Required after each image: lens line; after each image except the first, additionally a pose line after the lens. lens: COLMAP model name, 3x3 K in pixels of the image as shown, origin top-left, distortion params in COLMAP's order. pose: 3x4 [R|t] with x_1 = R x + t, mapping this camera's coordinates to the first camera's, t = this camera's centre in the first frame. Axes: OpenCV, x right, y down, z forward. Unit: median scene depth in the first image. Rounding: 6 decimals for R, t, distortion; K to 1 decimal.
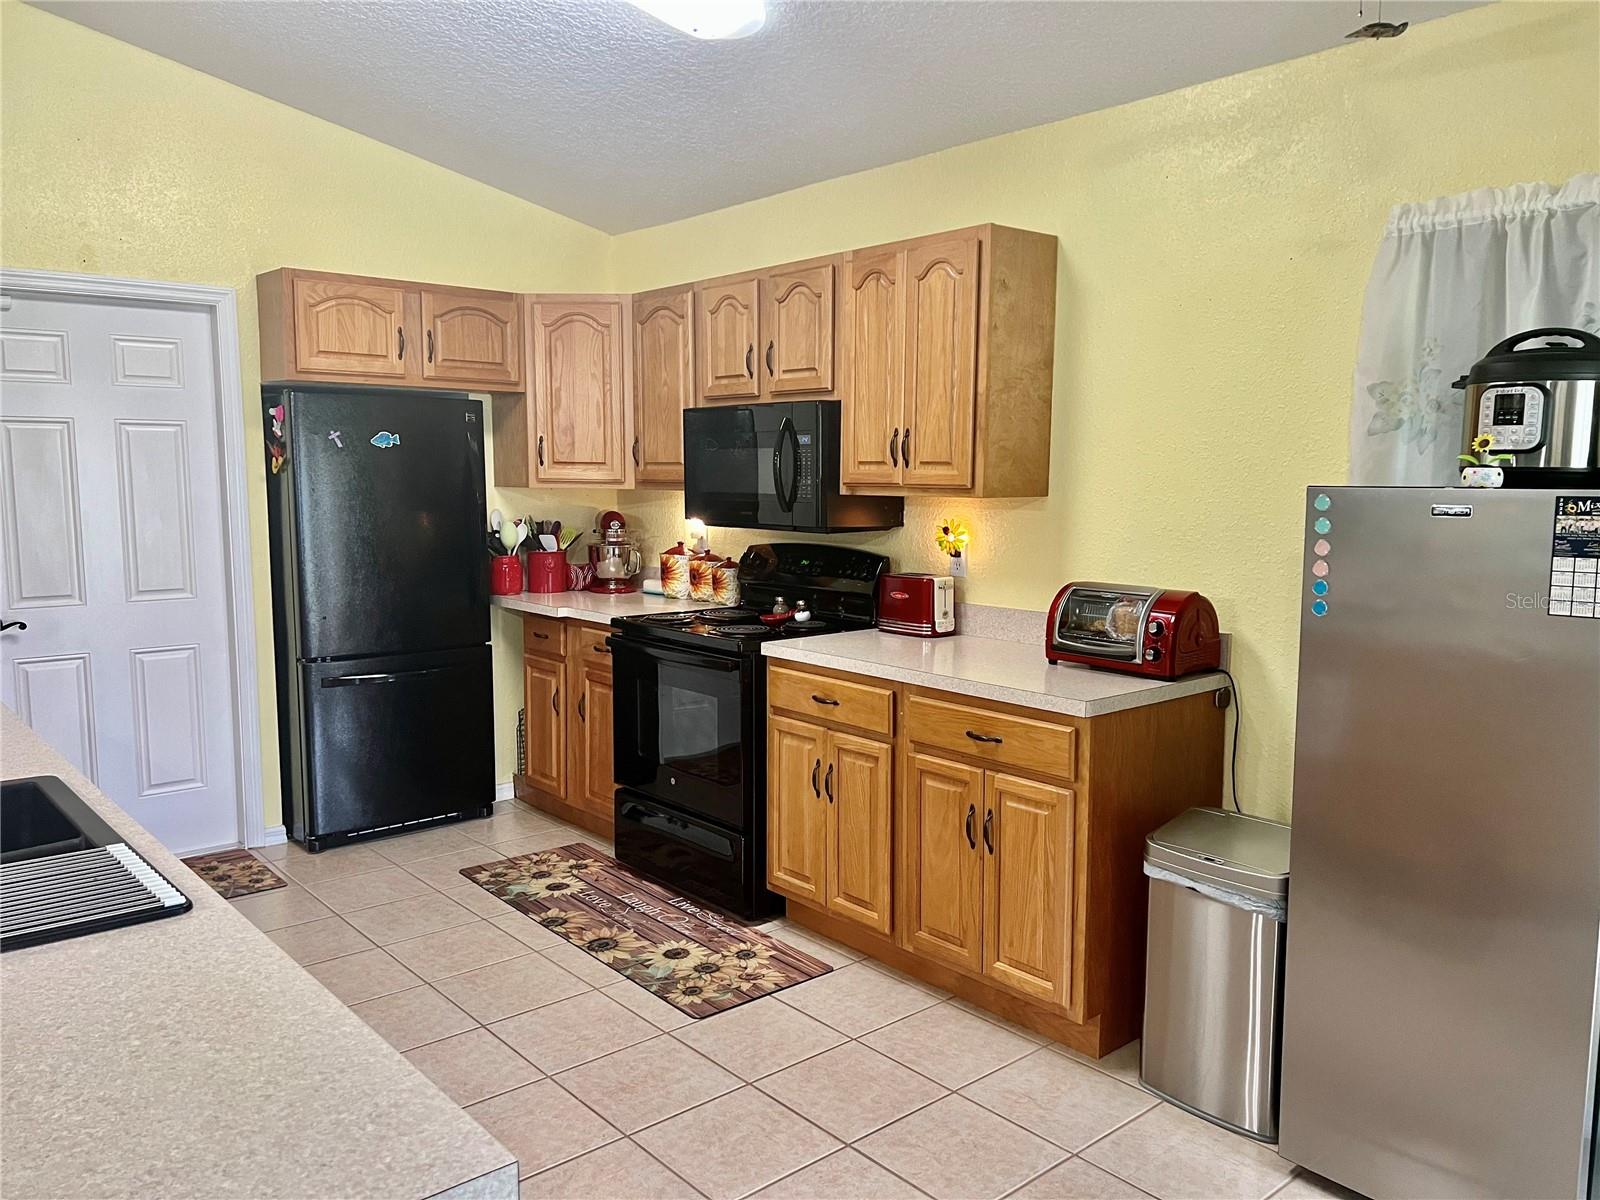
lens RADIAL K [[1201.8, 0, 796.4], [0, 1201.8, 604.5], [0, 0, 1]] dist [0.038014, -0.049468]
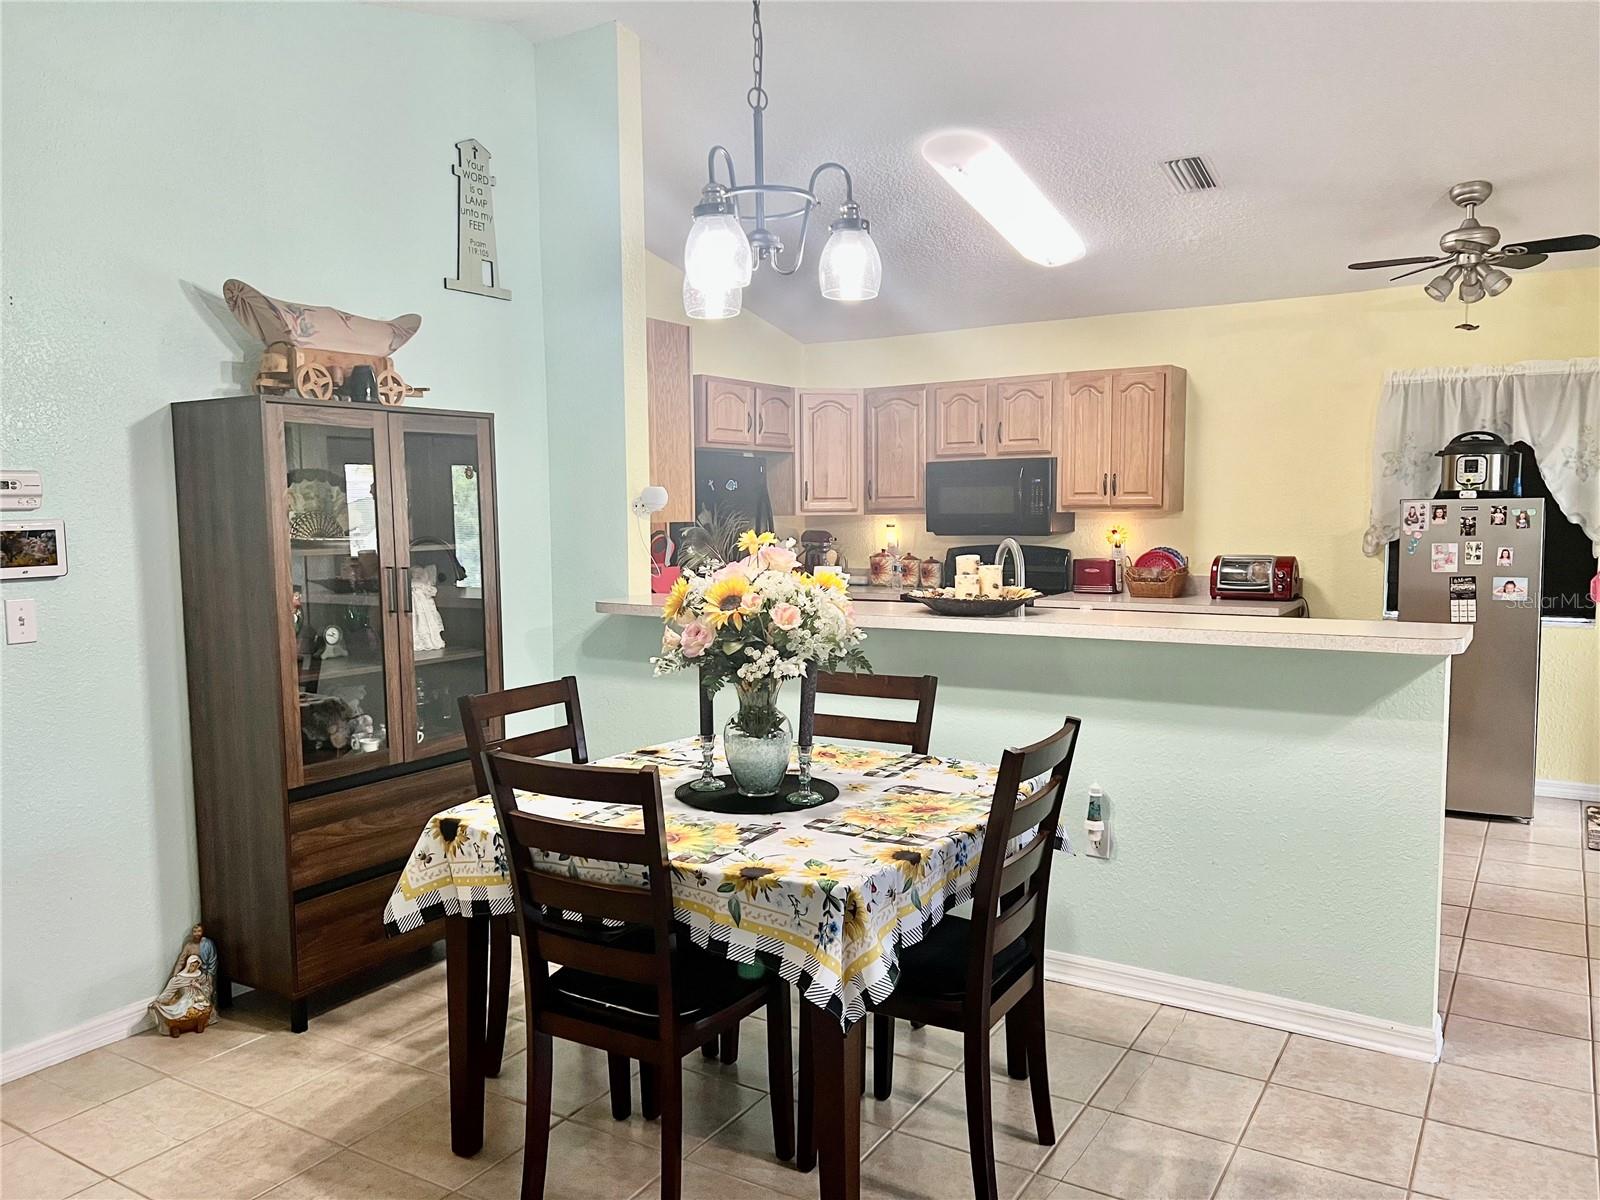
lens RADIAL K [[1201.8, 0, 785.4], [0, 1201.8, 599.7], [0, 0, 1]] dist [0.038014, -0.049468]
pose [[0.953674, -0.041914, 0.297907, -0.836365], [0.051246, 0.998408, -0.023580, 0.051798], [-0.296444, 0.037755, 0.954304, -0.507305]]
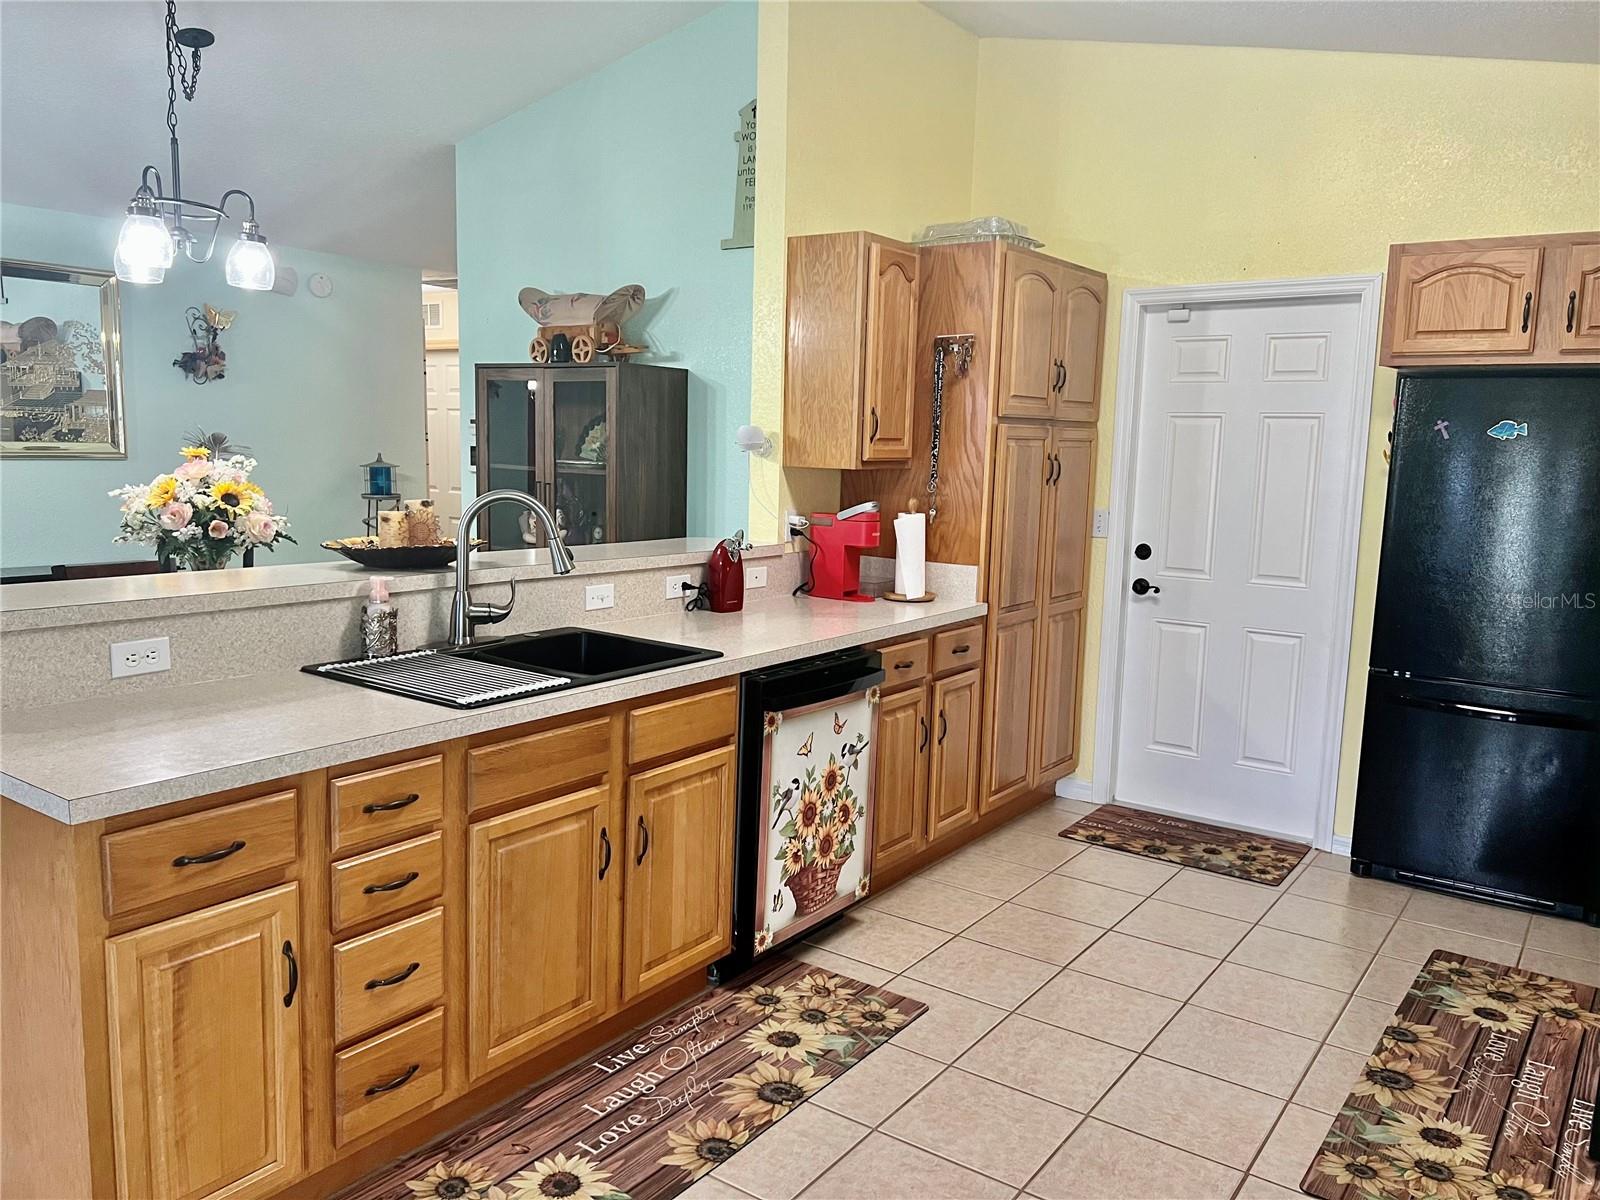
lens RADIAL K [[1201.8, 0, 804.3], [0, 1201.8, 605.5], [0, 0, 1]] dist [0.038014, -0.049468]
pose [[0.227838, 0.129861, -0.965000, 0.422450], [-0.137684, 0.985405, 0.100100, -0.038024], [0.963915, 0.110058, 0.242393, 0.385024]]
